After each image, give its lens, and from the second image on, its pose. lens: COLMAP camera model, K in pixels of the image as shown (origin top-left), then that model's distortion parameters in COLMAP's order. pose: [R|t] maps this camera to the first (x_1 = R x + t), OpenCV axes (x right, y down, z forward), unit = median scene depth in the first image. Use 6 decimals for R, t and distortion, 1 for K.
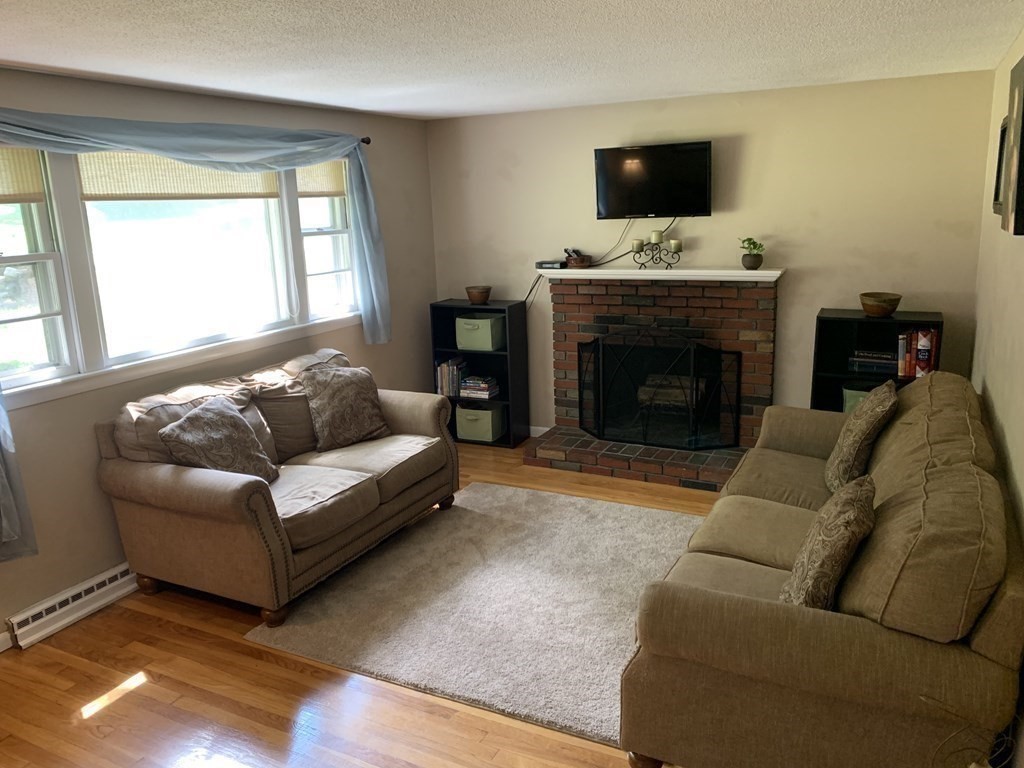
lens RADIAL K [[786.8, 0, 507.4], [0, 786.8, 389.2], [0, 0, 1]] dist [0.043891, -0.029618]
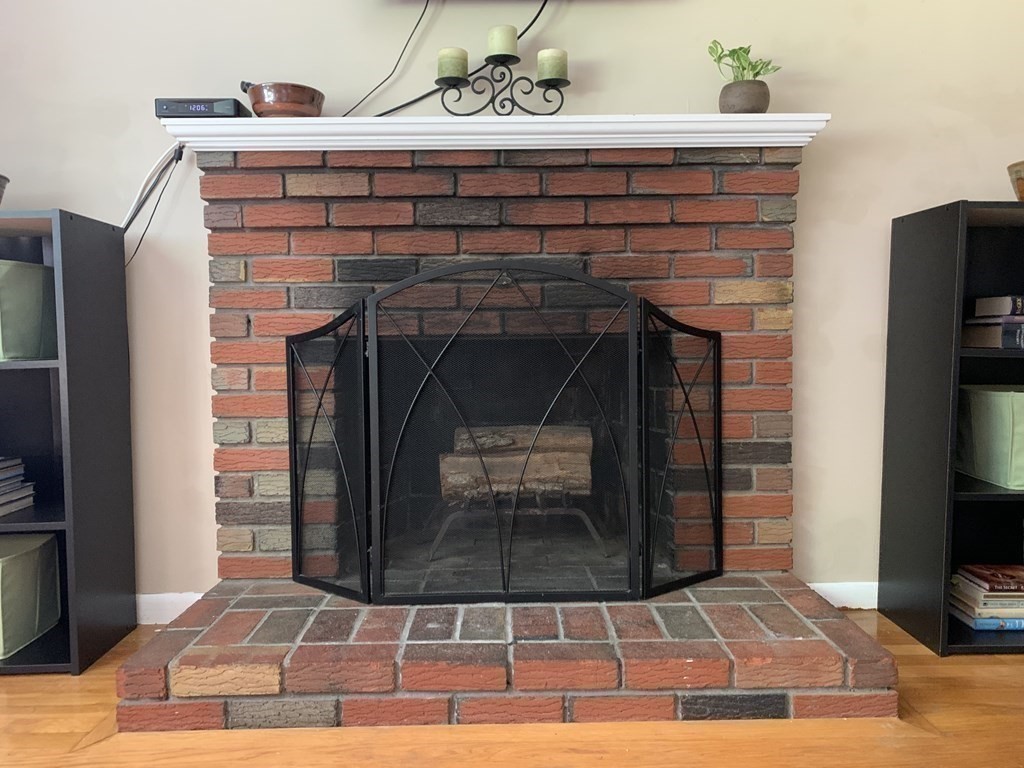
lens RADIAL K [[786.8, 0, 516.3], [0, 786.8, 381.4], [0, 0, 1]] dist [0.043891, -0.029618]
pose [[0.877914, -0.000700, 0.478817, 0.008682], [0.098085, 0.979055, -0.178410, 0.037473], [-0.468664, 0.203594, 0.859595, 0.671205]]
